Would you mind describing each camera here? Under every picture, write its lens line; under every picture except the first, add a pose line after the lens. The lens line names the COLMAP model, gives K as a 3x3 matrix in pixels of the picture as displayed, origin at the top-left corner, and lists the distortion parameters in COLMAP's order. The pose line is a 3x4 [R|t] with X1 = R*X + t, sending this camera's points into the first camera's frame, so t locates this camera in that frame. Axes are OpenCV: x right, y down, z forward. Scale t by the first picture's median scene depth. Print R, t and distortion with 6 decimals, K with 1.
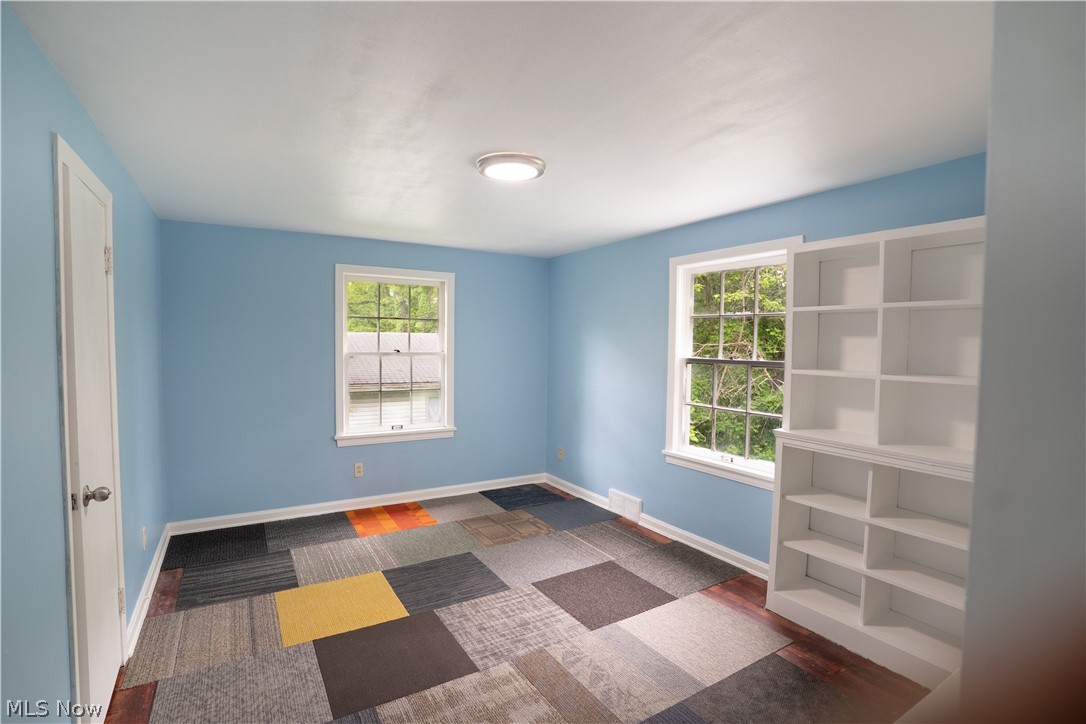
lens RADIAL K [[513.7, 0, 542.5], [0, 513.7, 356.3], [0, 0, 1]] dist [-0.049114, 0.025064]
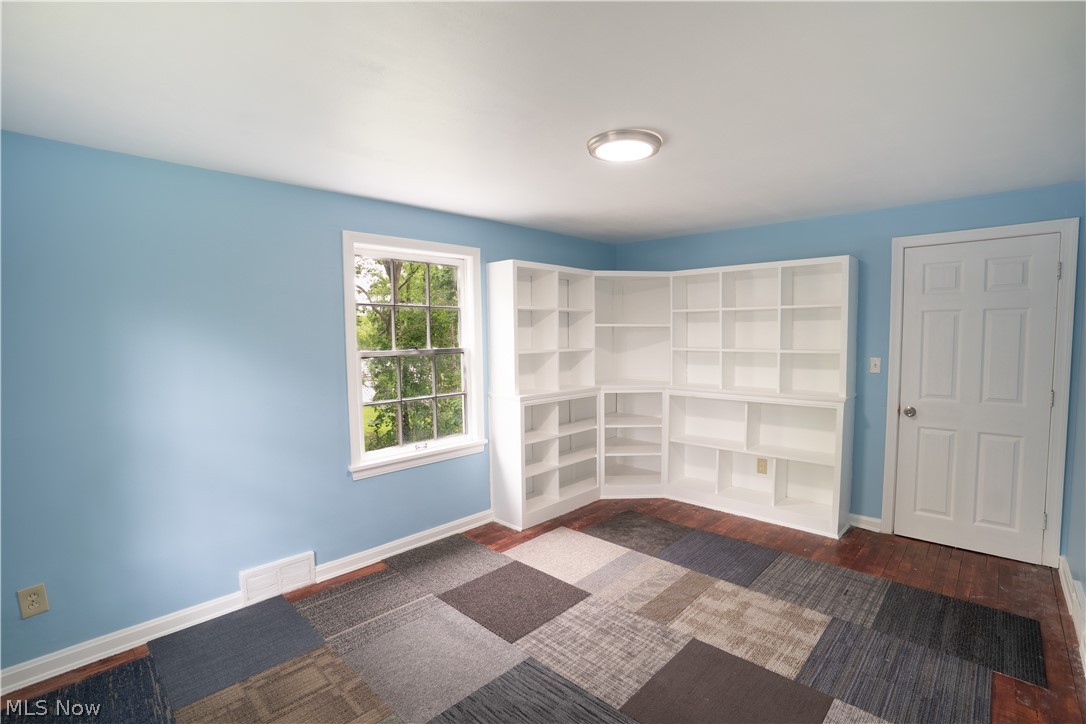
lens RADIAL K [[513.7, 0, 542.5], [0, 513.7, 356.3], [0, 0, 1]] dist [-0.049114, 0.025064]
pose [[-0.275025, -0.045054, 0.960381, -0.777222], [0.024326, 0.998256, 0.053797, -0.033536], [-0.961129, 0.038158, -0.273449, 1.175494]]
